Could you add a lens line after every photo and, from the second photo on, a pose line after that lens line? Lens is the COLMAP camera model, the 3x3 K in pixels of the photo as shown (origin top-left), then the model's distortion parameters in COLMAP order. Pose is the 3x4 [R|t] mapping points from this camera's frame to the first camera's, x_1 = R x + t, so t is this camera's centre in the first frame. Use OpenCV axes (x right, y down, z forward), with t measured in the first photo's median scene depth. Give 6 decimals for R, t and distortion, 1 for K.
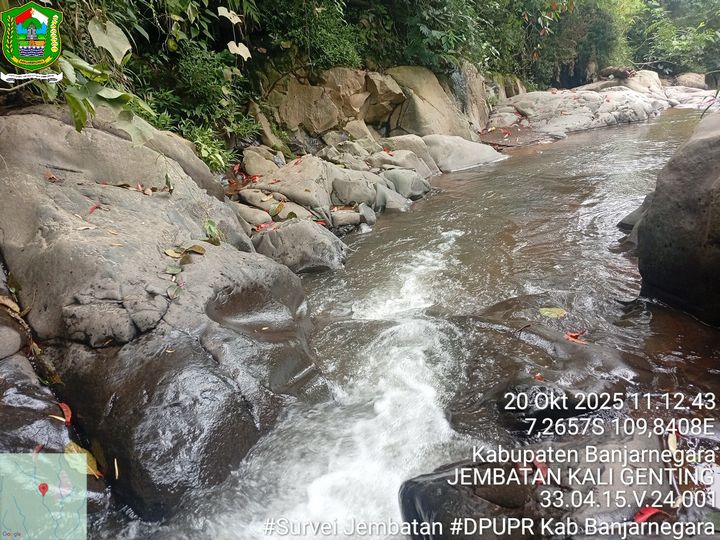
lens RADIAL K [[547.7, 0, 358.7], [0, 547.7, 268.2], [0, 0, 1]] dist [0.098828, -0.210277]
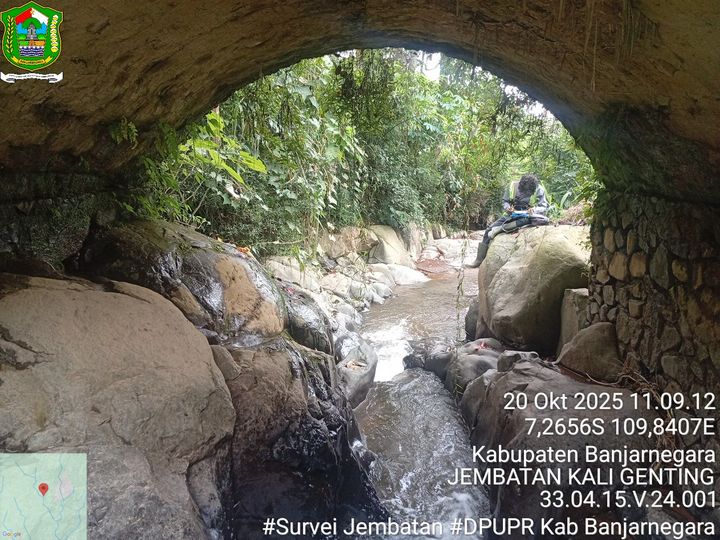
lens RADIAL K [[547.7, 0, 358.7], [0, 547.7, 268.2], [0, 0, 1]] dist [0.098828, -0.210277]
pose [[0.986598, 0.107275, 0.122952, -0.200344], [-0.087044, 0.983352, -0.159509, 0.077254], [-0.138016, 0.146669, 0.979510, -0.785155]]
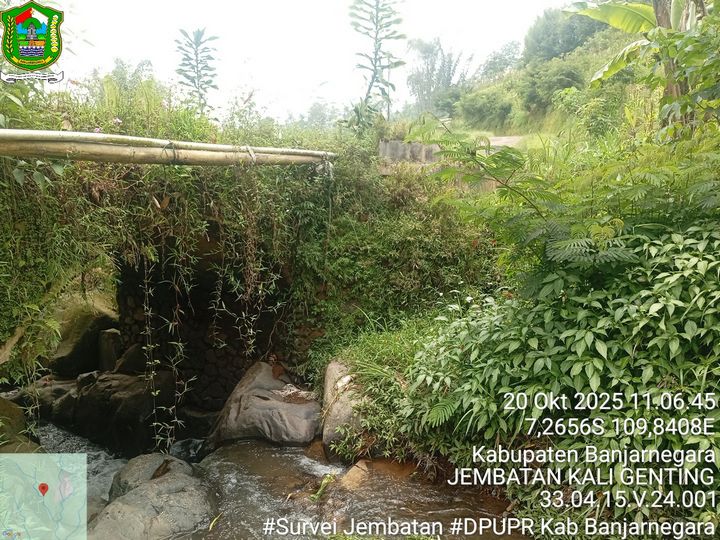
lens RADIAL K [[547.7, 0, 358.7], [0, 547.7, 268.2], [0, 0, 1]] dist [0.098828, -0.210277]
pose [[0.438148, 0.003185, 0.898897, -0.714922], [0.237631, 0.964009, -0.119243, 0.114379], [-0.866925, 0.265852, 0.421621, -1.177293]]
